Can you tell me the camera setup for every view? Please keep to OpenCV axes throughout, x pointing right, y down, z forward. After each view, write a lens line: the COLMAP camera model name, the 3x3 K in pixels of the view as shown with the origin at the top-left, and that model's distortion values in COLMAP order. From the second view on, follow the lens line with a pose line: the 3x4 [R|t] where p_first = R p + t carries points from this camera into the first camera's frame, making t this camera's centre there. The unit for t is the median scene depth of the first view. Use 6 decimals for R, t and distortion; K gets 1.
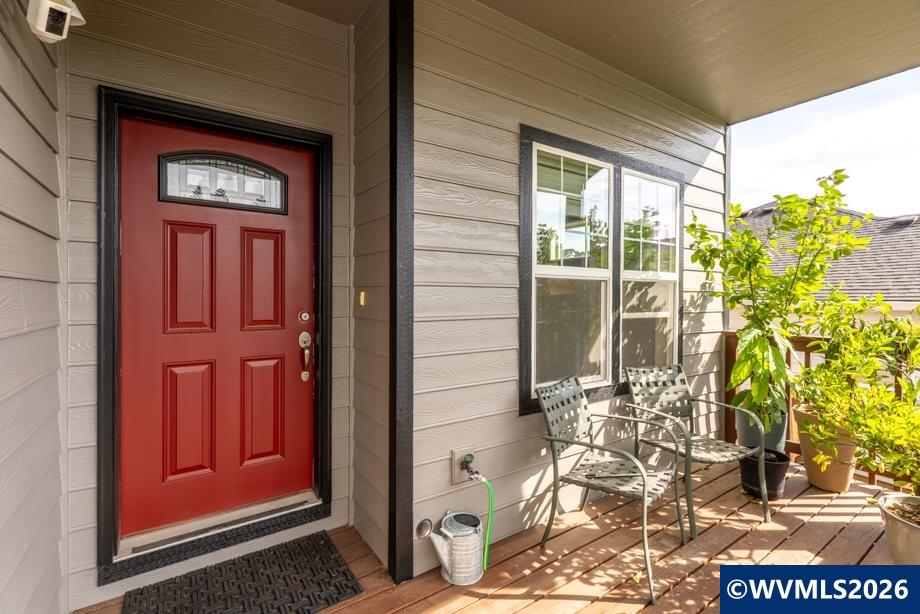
lens RADIAL K [[429.6, 0, 447.8], [0, 429.6, 306.4], [0, 0, 1]] dist [-0.001195, -0.000054]
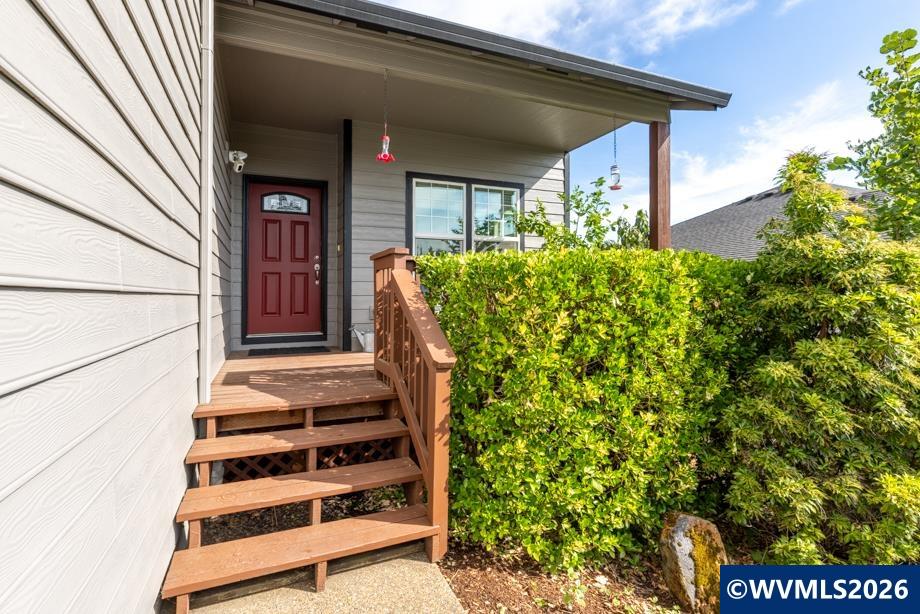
lens RADIAL K [[443.9, 0, 458.7], [0, 443.9, 289.5], [0, 0, 1]] dist [0.000005, 0.000035]
pose [[0.989274, -0.020638, -0.144604, 0.828321], [0.014769, 0.999028, -0.041544, 0.328935], [0.145320, 0.038963, 0.988617, -1.359747]]
